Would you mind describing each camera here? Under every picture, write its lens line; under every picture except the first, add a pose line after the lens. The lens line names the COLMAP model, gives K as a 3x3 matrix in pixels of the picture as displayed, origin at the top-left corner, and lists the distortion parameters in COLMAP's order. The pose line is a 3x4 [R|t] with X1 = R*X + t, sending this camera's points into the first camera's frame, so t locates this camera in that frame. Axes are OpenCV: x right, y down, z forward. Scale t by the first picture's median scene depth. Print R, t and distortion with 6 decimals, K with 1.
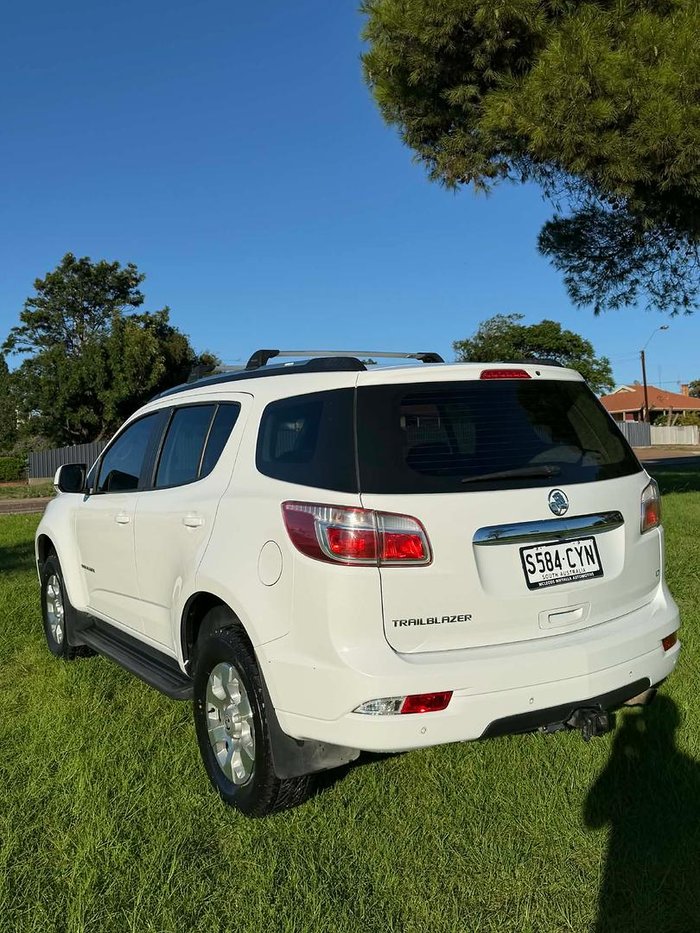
lens RADIAL K [[685.4, 0, 332.3], [0, 685.4, 470.4], [0, 0, 1]] dist [0.025704, -0.002832]
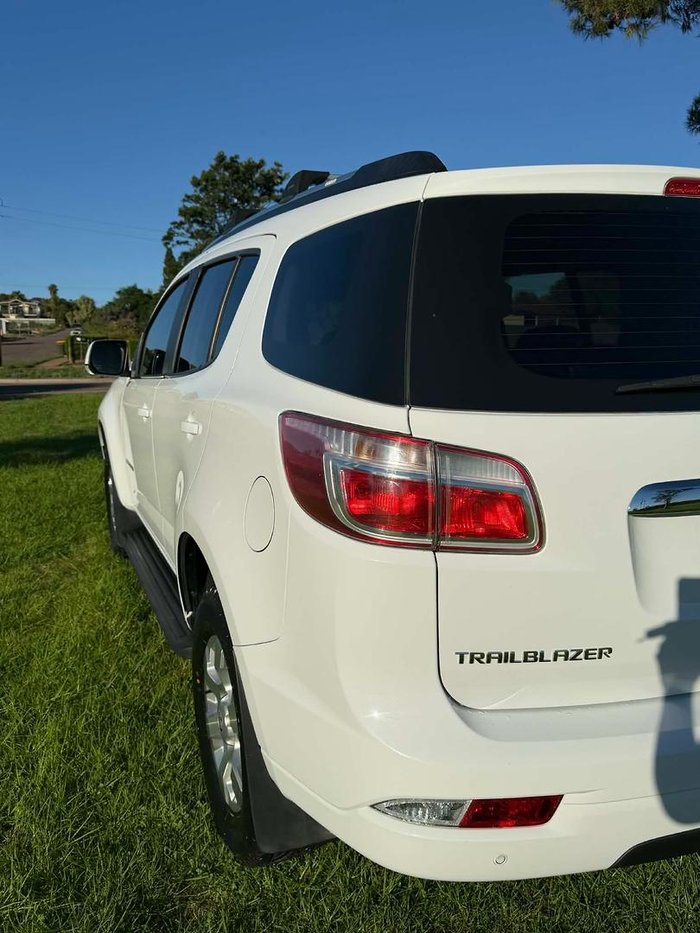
lens RADIAL K [[685.4, 0, 332.3], [0, 685.4, 470.4], [0, 0, 1]] dist [0.025704, -0.002832]
pose [[0.987154, 0.054702, -0.150117, 0.063898], [-0.029325, 0.985636, 0.166319, -0.003213], [0.157059, -0.159781, 0.974578, 0.480066]]
